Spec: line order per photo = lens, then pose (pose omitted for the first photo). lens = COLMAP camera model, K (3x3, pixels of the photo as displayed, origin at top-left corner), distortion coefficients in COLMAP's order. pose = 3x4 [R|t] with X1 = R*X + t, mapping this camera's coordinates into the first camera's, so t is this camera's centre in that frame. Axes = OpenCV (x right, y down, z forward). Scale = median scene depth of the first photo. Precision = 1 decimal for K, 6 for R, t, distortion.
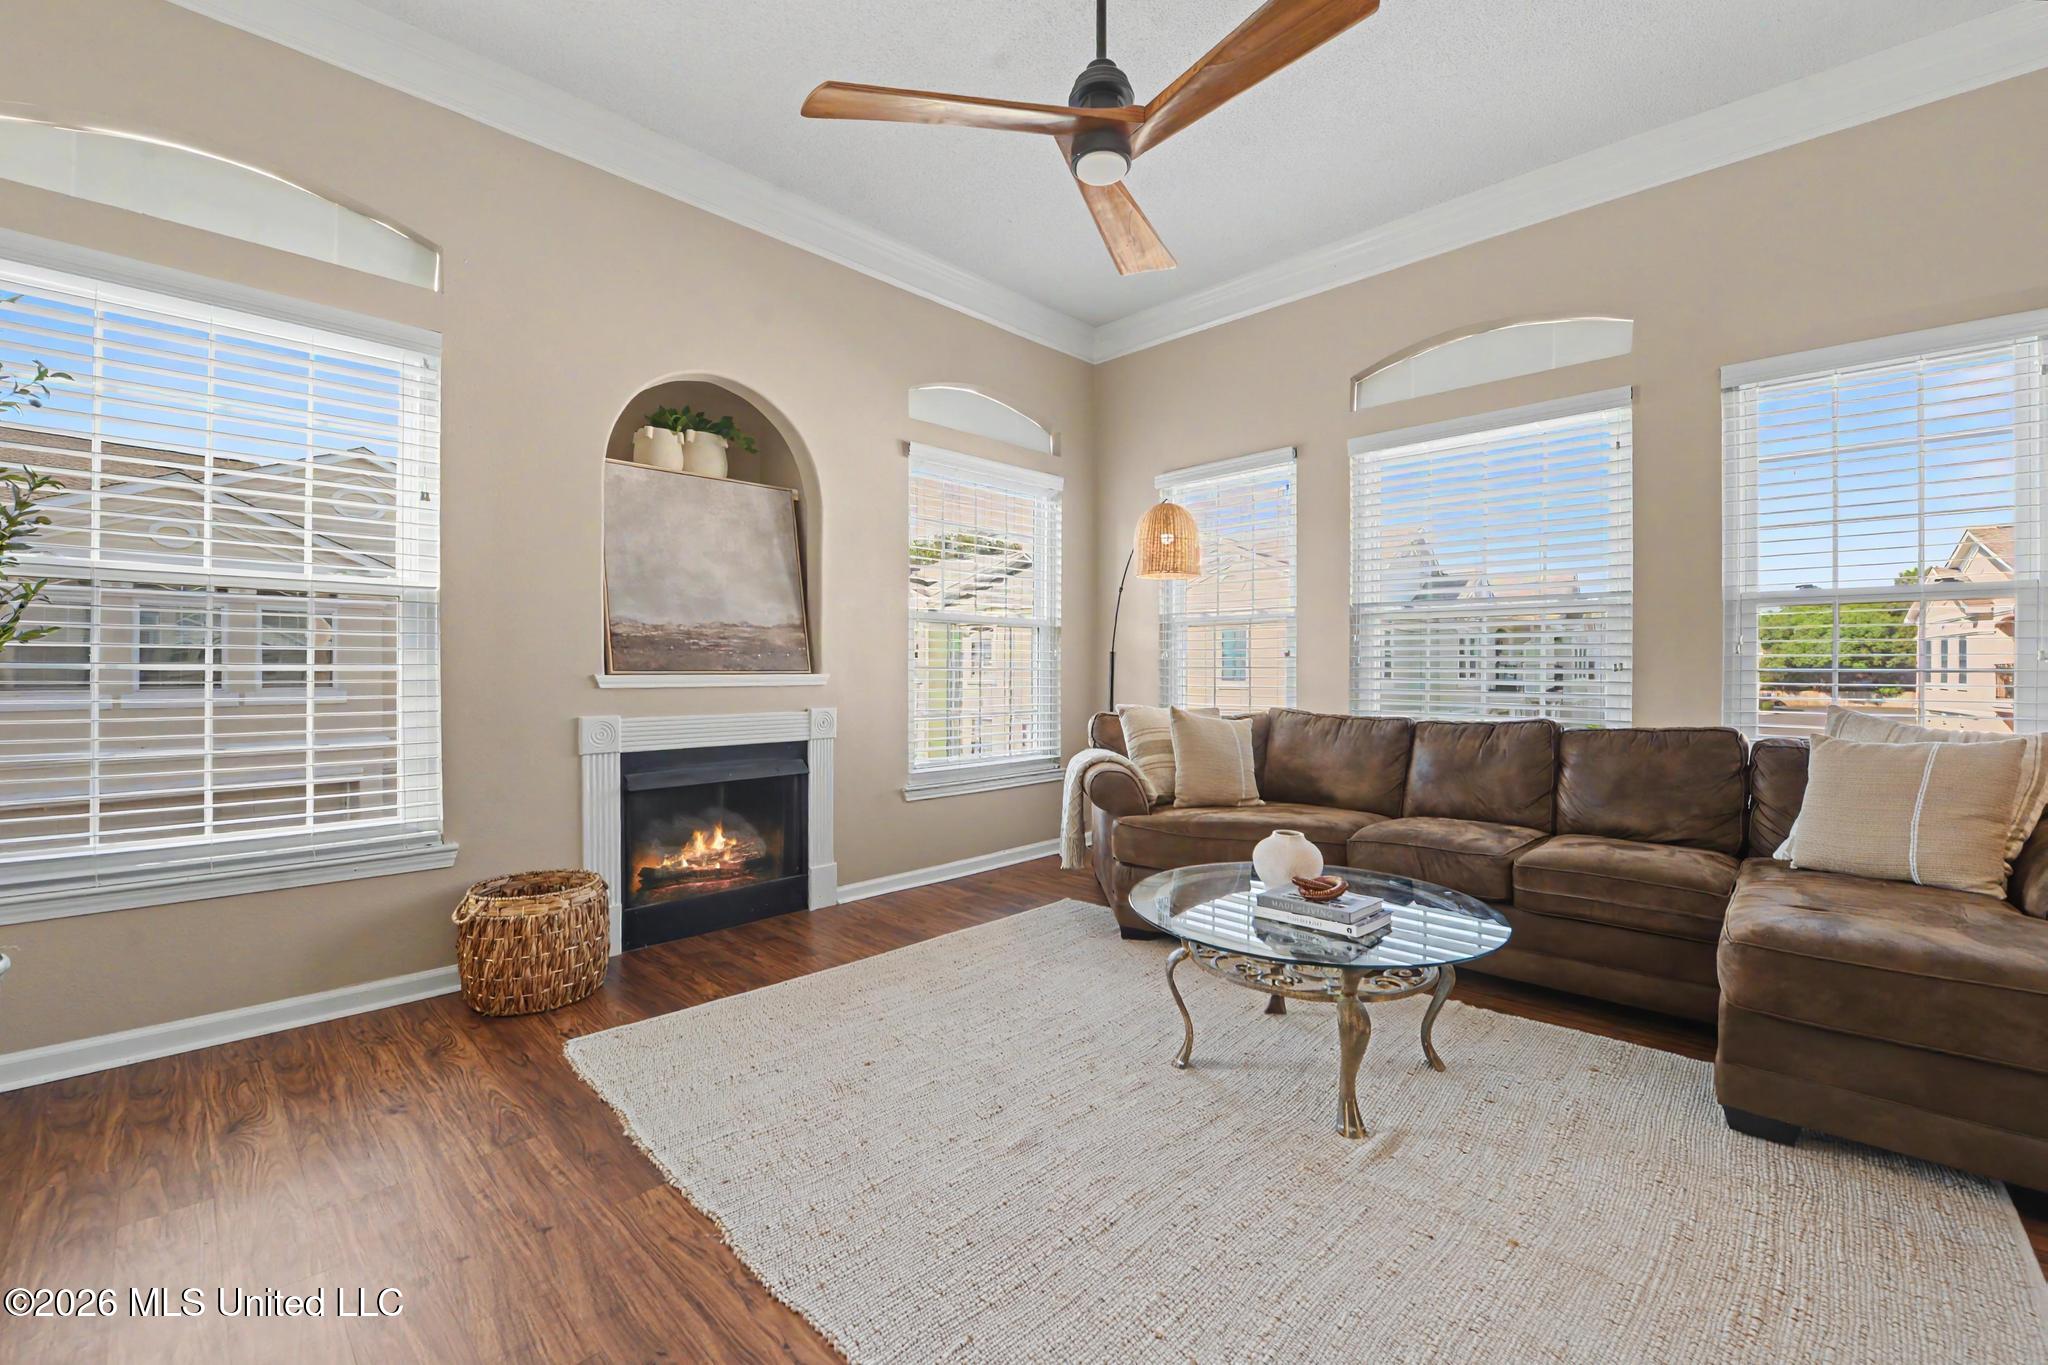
lens RADIAL K [[843.5, 0, 1006.4], [0, 843.5, 681.6], [0, 0, 1]] dist [-0.018604, -0.000199]
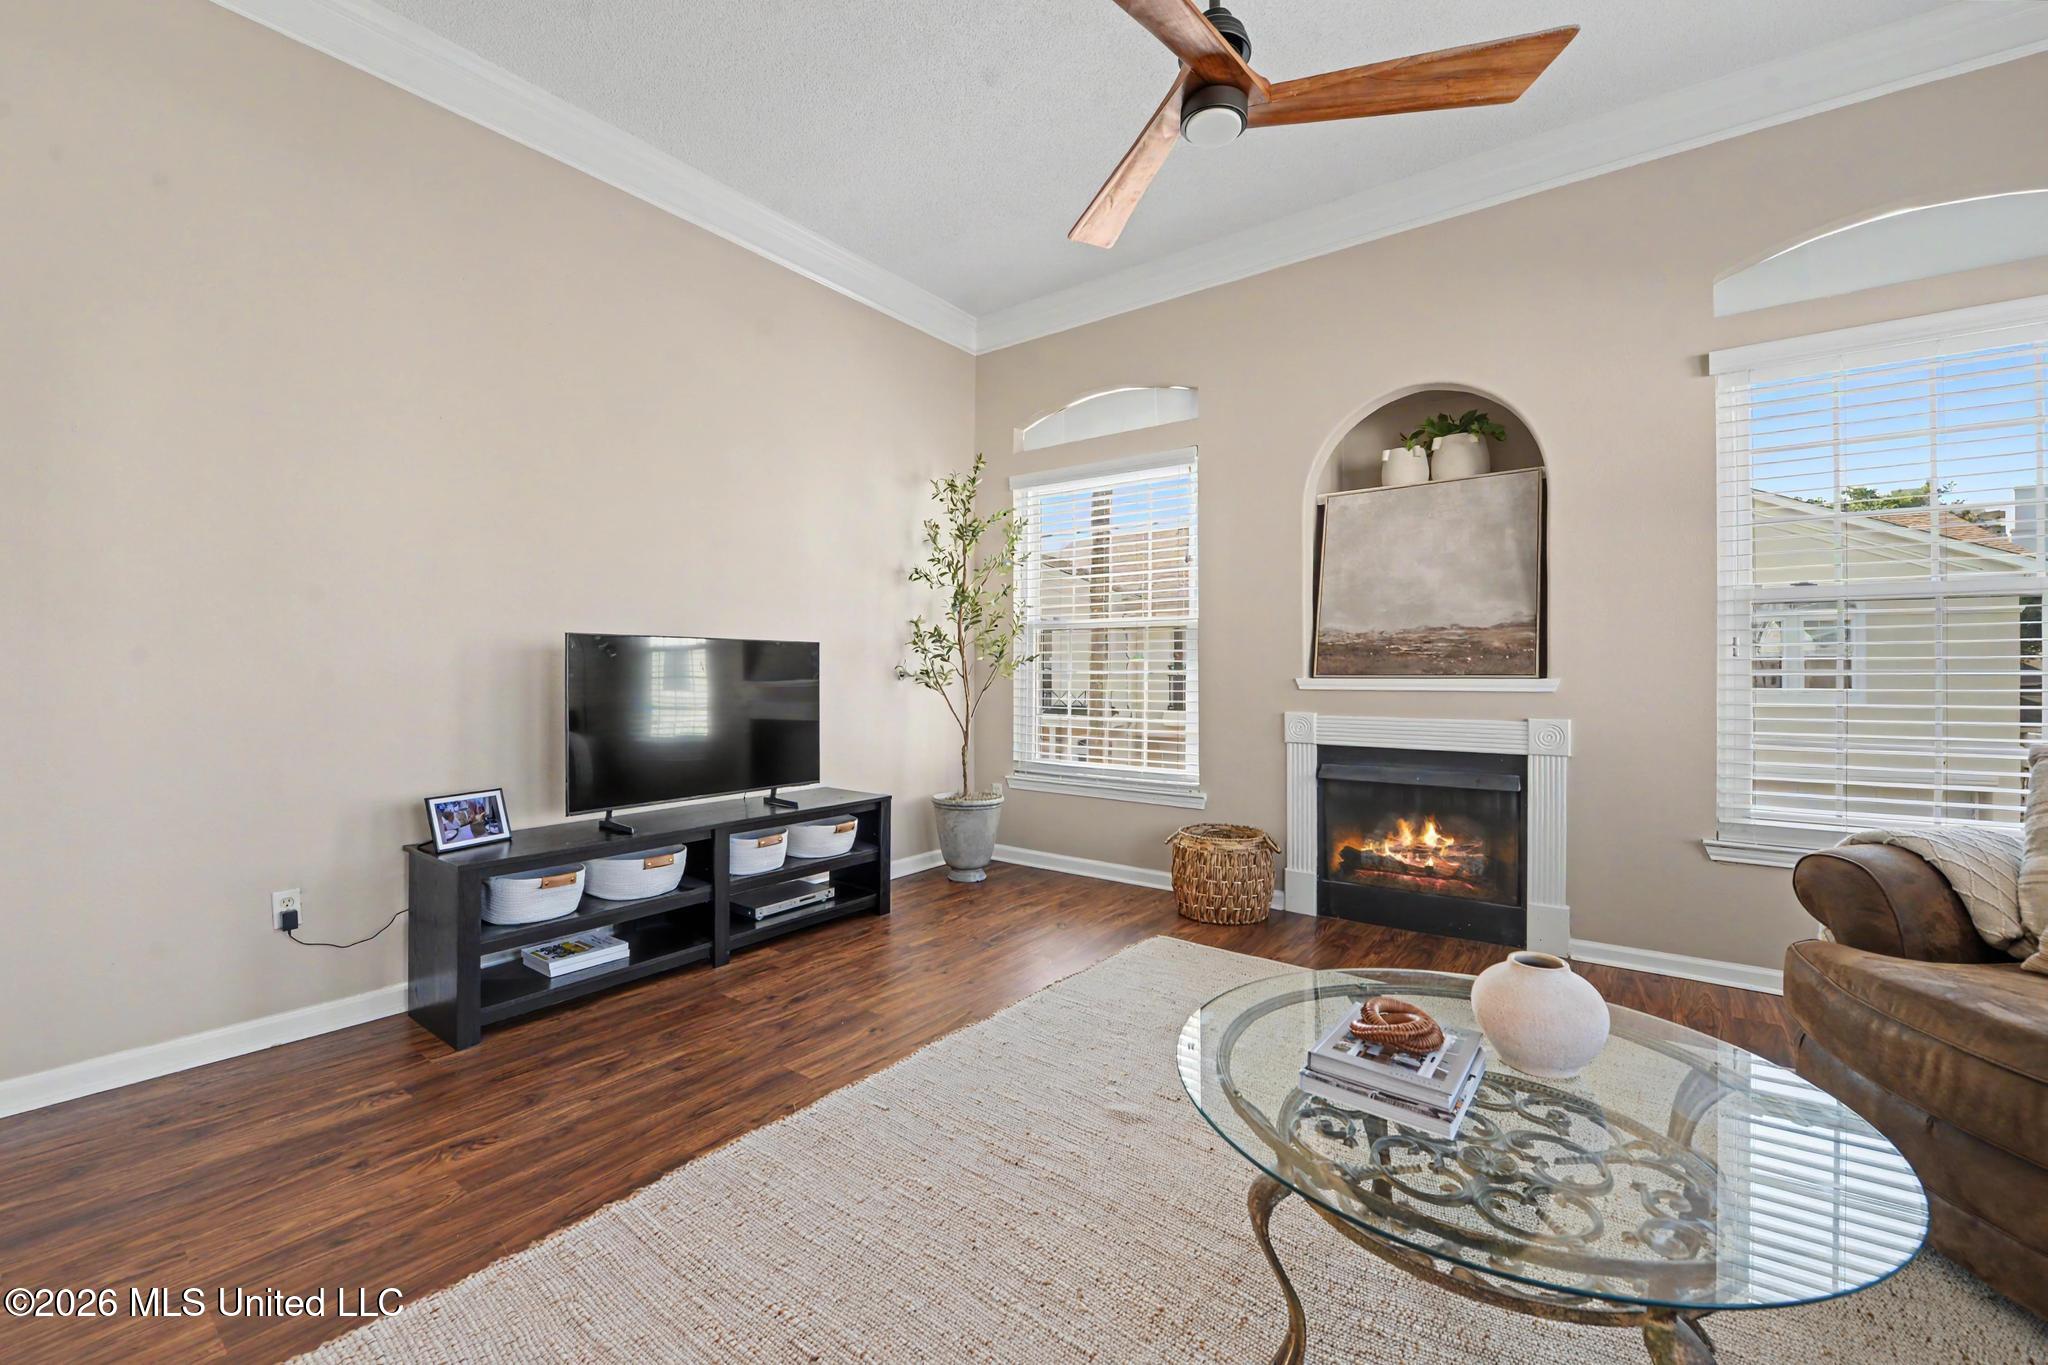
lens RADIAL K [[816.4, 0, 1024.0], [0, 816.4, 682.5], [0, 0, 1]] dist [-0.018882, -0.000060]
pose [[0.146353, 0.008922, -0.989192, 0.569003], [-0.015037, 0.999864, 0.006793, -0.003239], [0.989118, 0.013880, 0.146467, 0.400195]]
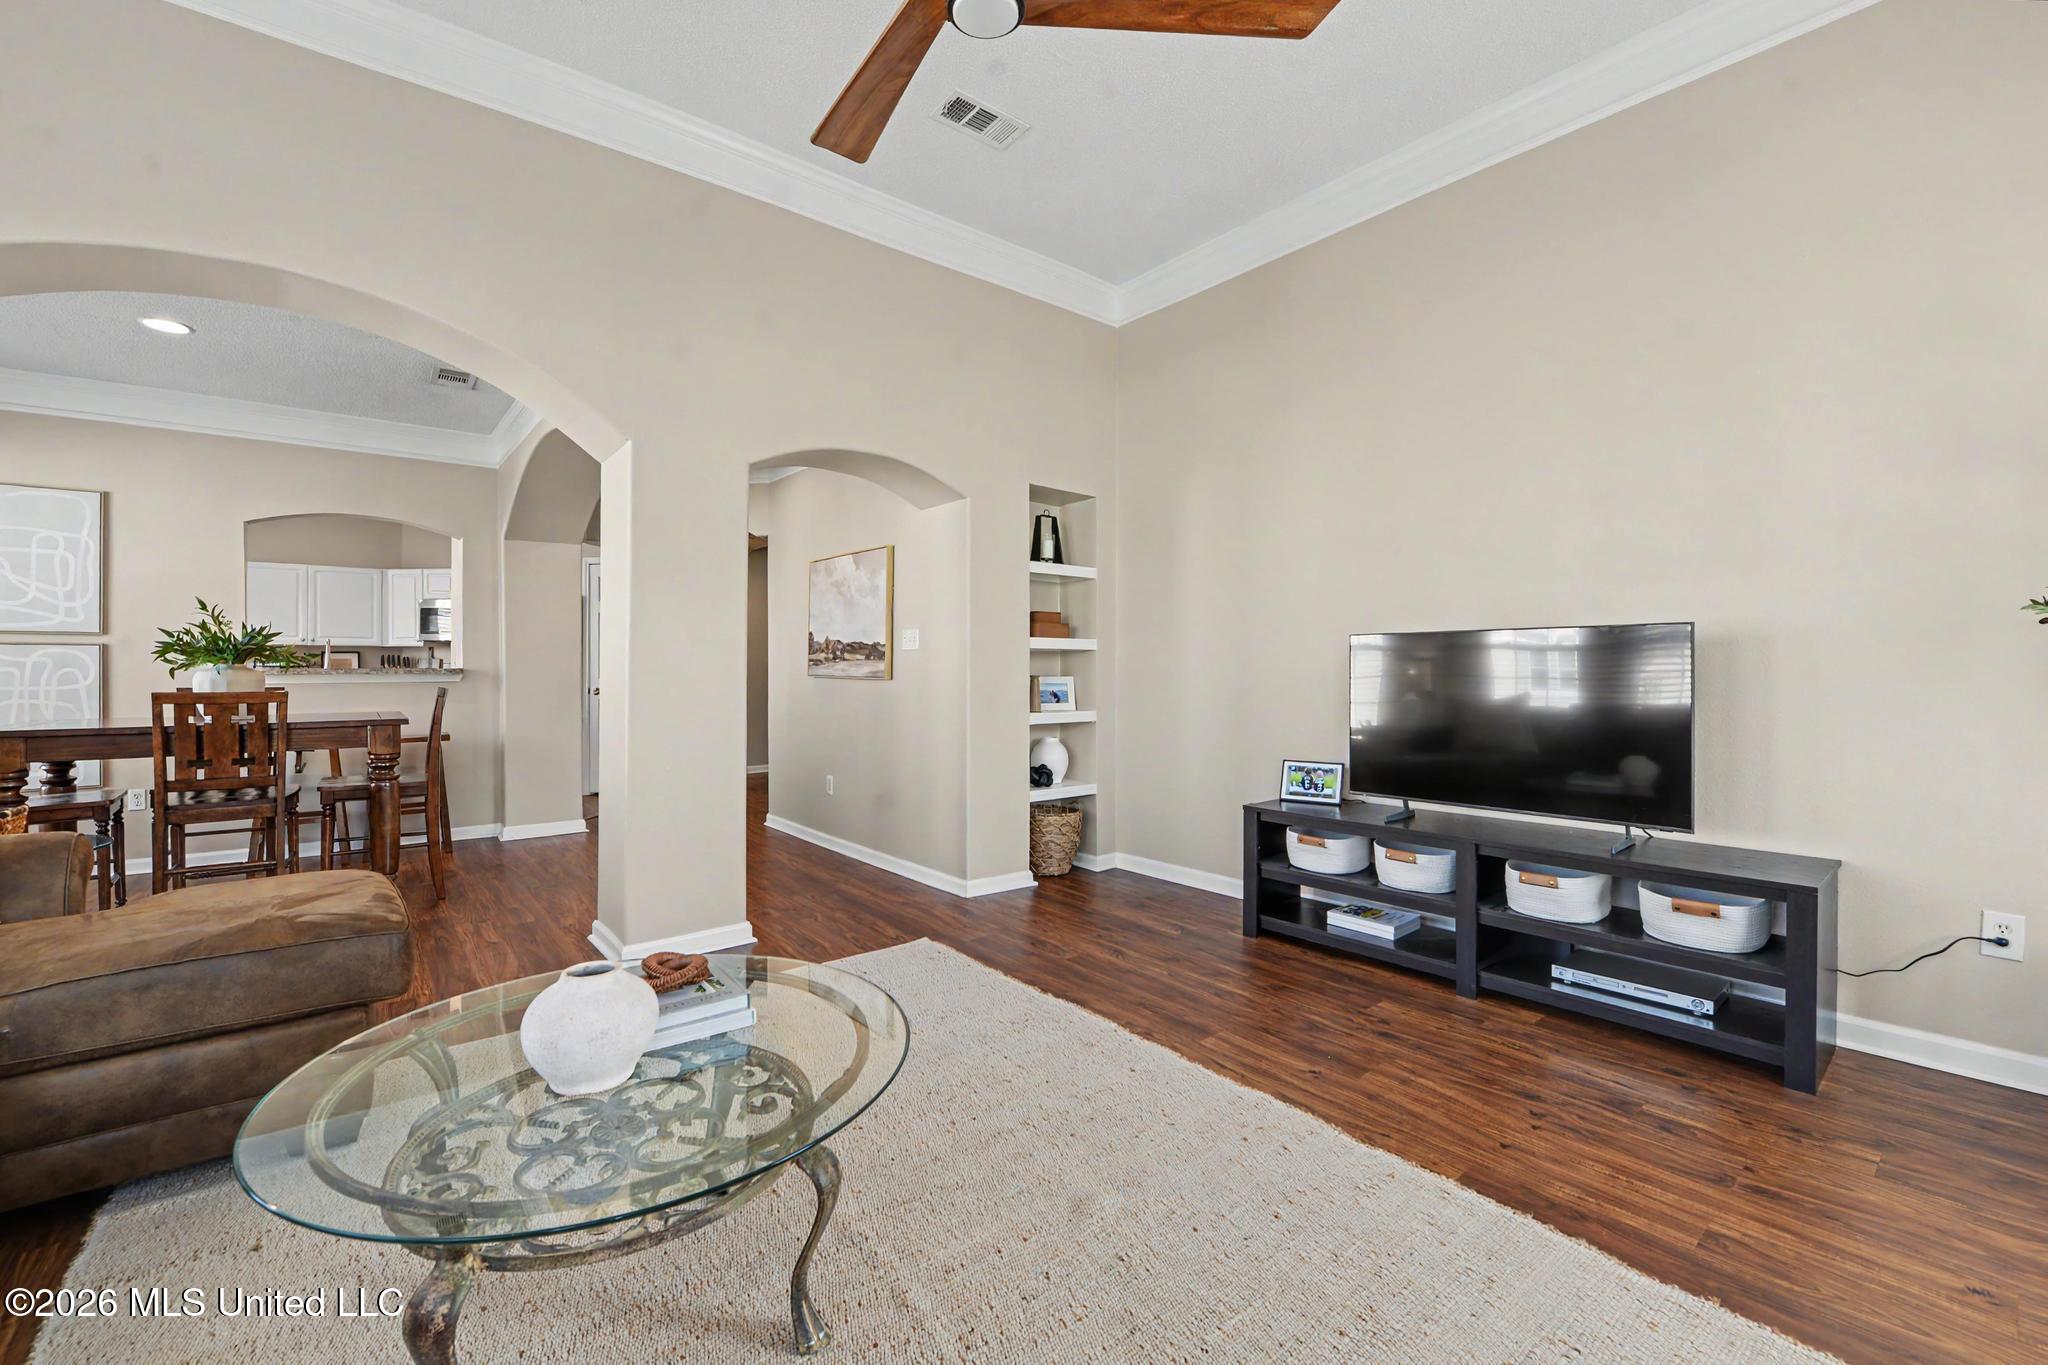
lens RADIAL K [[839.4, 0, 1026.5], [0, 839.4, 672.8], [0, 0, 1]] dist [-0.017788, -0.000380]
pose [[-0.994916, 0.002918, 0.100661, -0.001361], [0.004303, 0.999899, 0.013543, -0.012677], [-0.100611, 0.013907, -0.994829, 1.048263]]
